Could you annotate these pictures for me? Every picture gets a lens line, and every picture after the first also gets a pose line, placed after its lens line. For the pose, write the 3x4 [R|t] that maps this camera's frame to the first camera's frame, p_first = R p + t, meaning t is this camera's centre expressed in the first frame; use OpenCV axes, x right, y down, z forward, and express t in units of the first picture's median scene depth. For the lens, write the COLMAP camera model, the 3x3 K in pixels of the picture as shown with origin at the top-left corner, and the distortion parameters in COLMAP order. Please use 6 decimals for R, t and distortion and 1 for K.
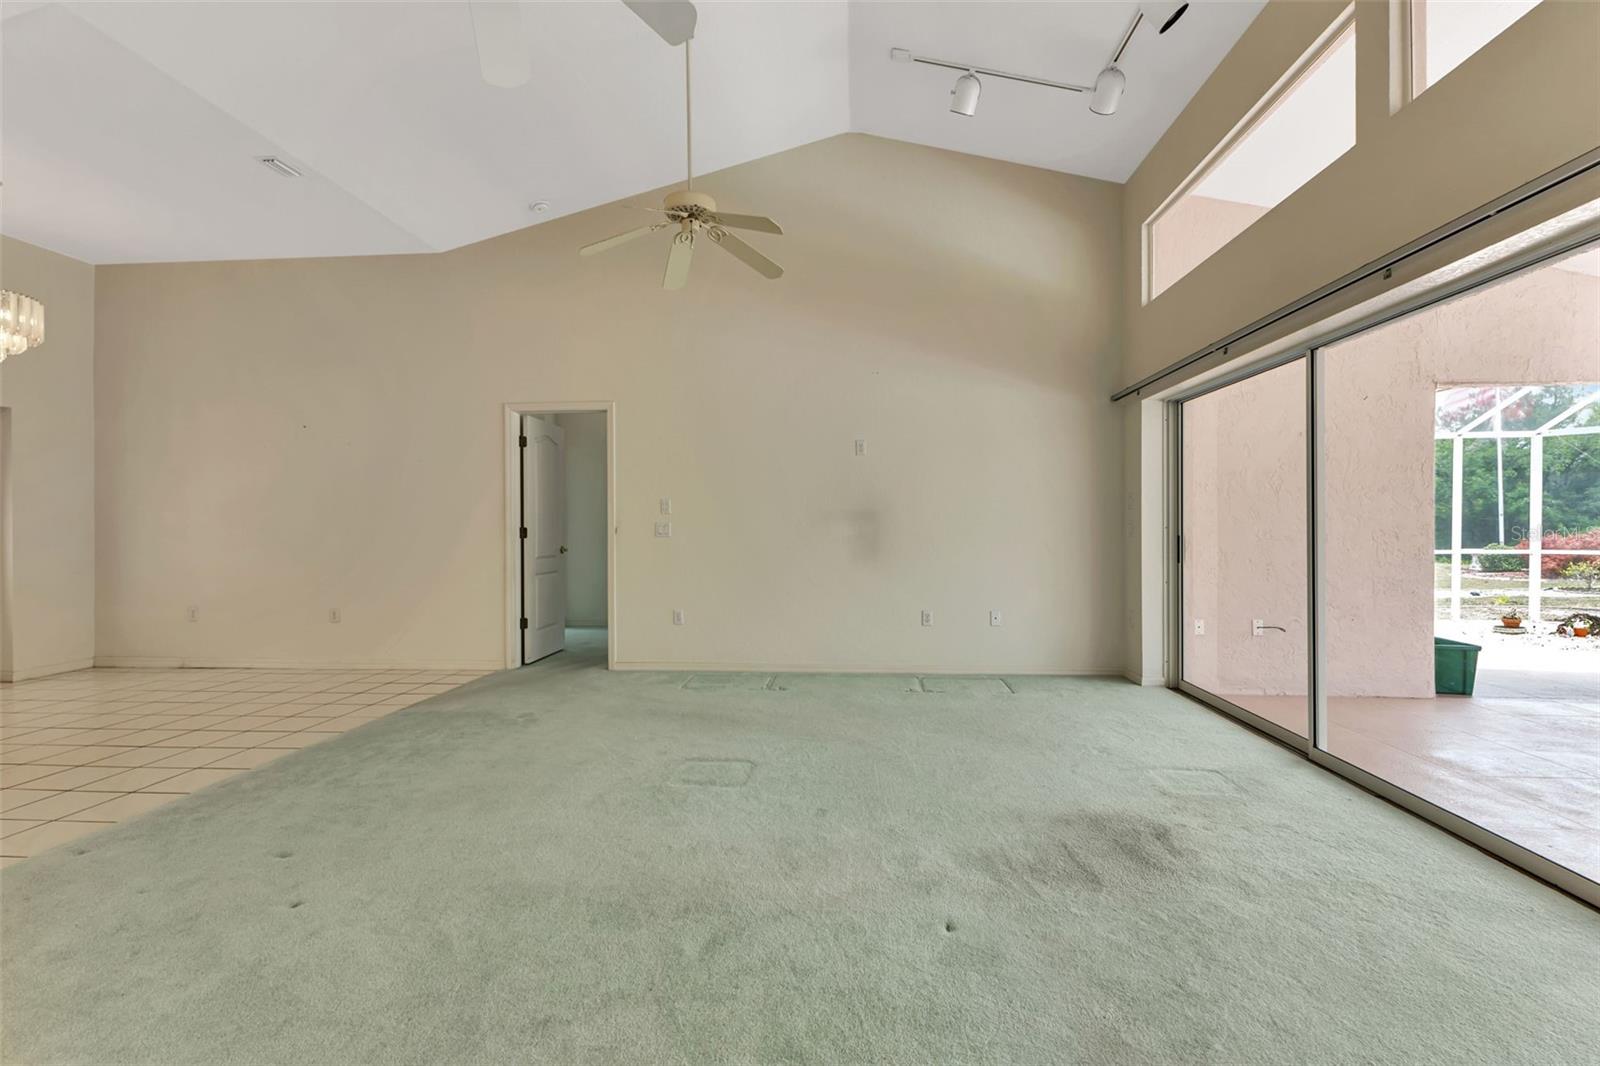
lens RADIAL K [[737.5, 0, 800.0], [0, 737.5, 533.0], [0, 0, 1]] dist [-0.001685, -0.000418]
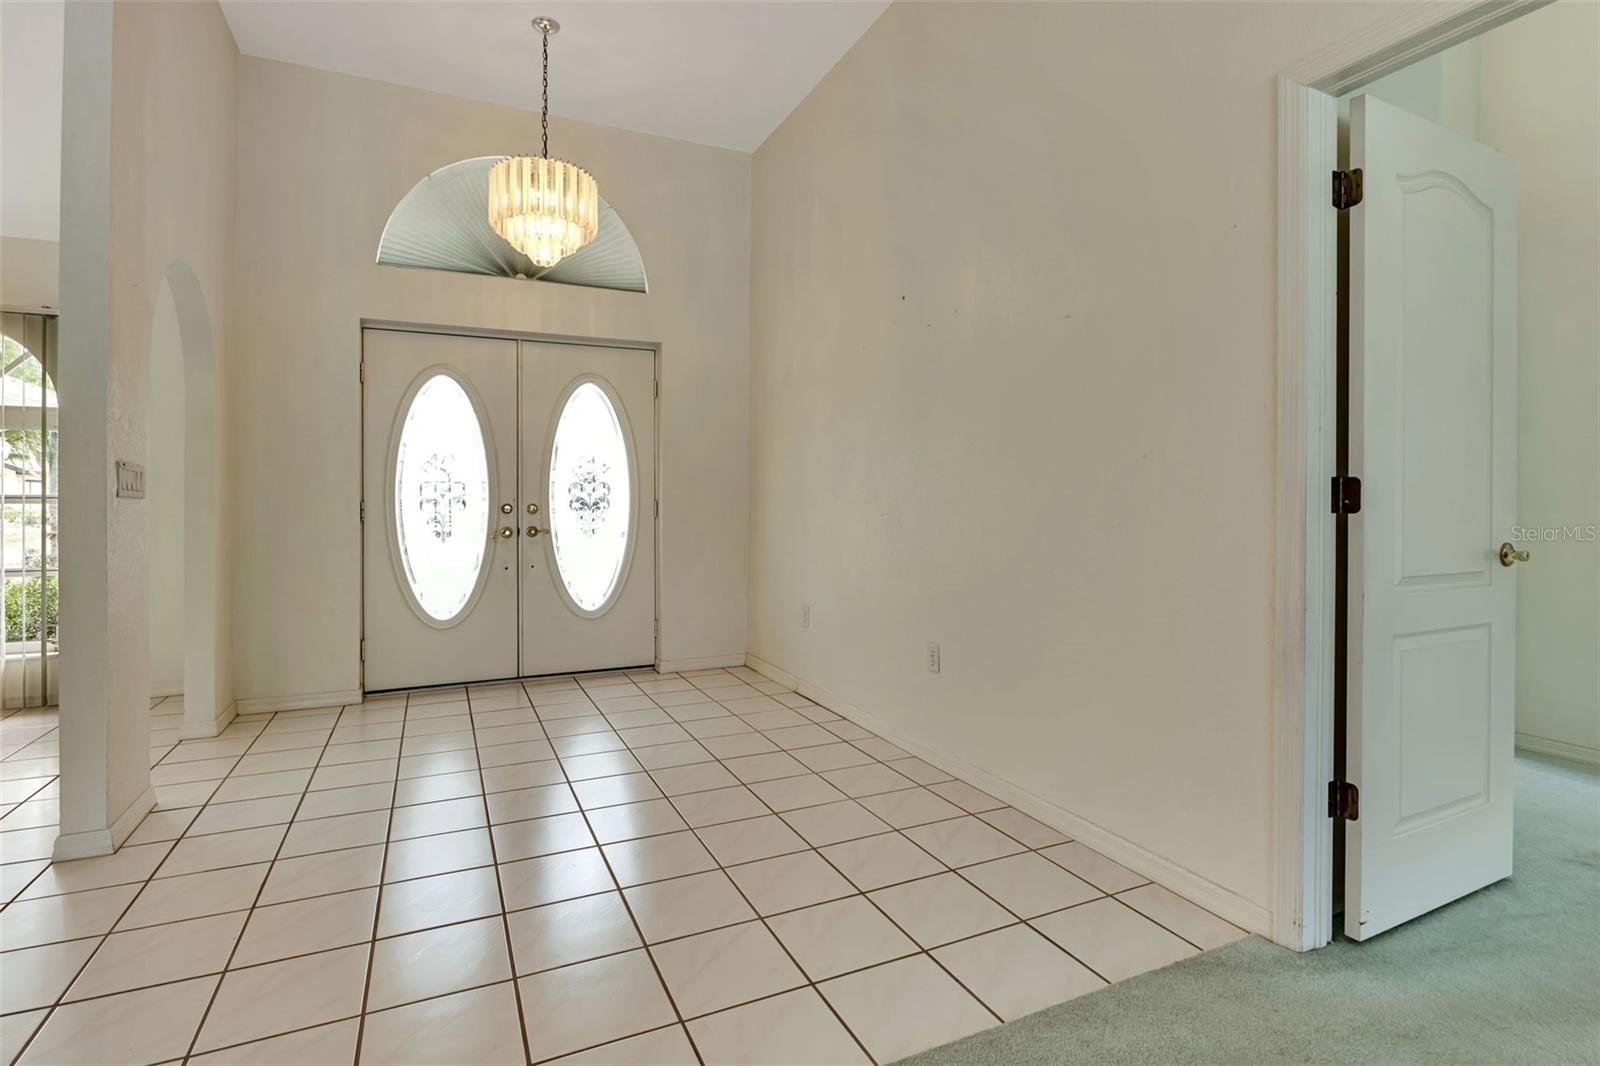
lens RADIAL K [[786.8, 0, 795.7], [0, 786.8, 504.4], [0, 0, 1]] dist [0.000040, -0.000054]
pose [[0.495451, 0.007503, -0.868603, -0.227503], [0.000860, 0.999958, 0.009128, 0.001717], [0.868635, -0.005270, 0.495424, 0.706627]]
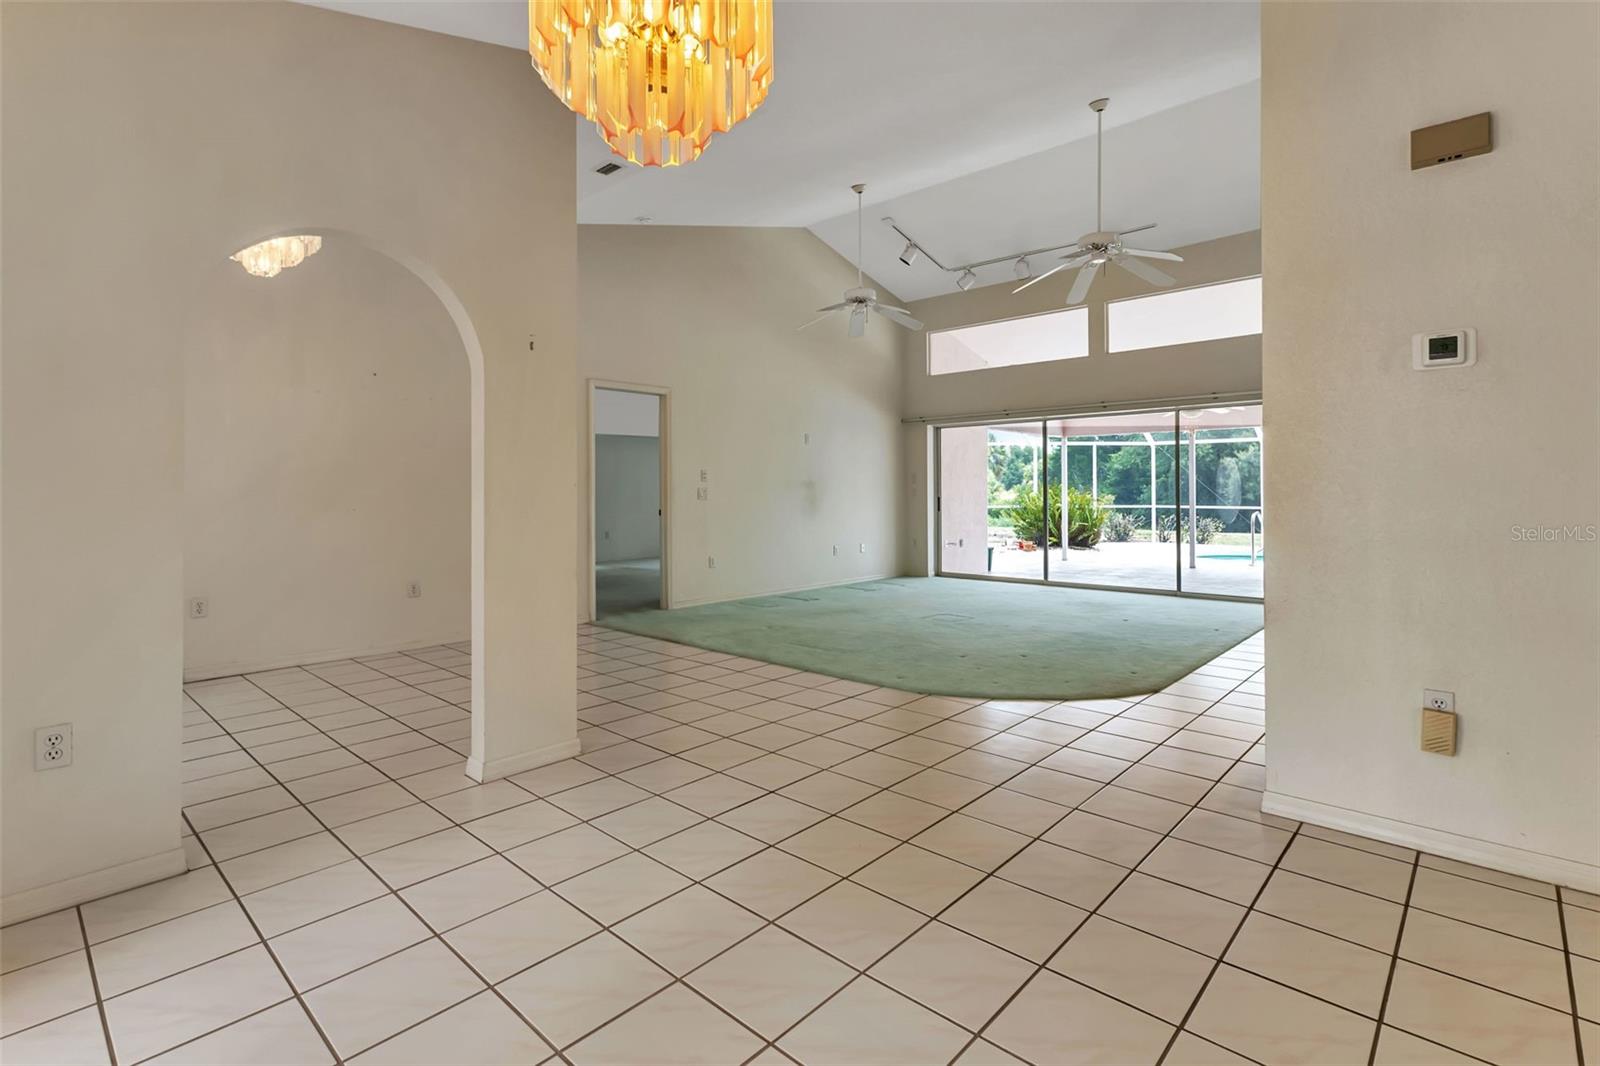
lens RADIAL K [[748.0, 0, 798.4], [0, 748.0, 479.1], [0, 0, 1]] dist [0.000480, 0.000001]
pose [[0.613072, 0.015266, 0.789880, -1.164383], [-0.000092, 0.999815, -0.019252, -0.005001], [-0.790027, 0.011731, 0.612960, 0.077761]]
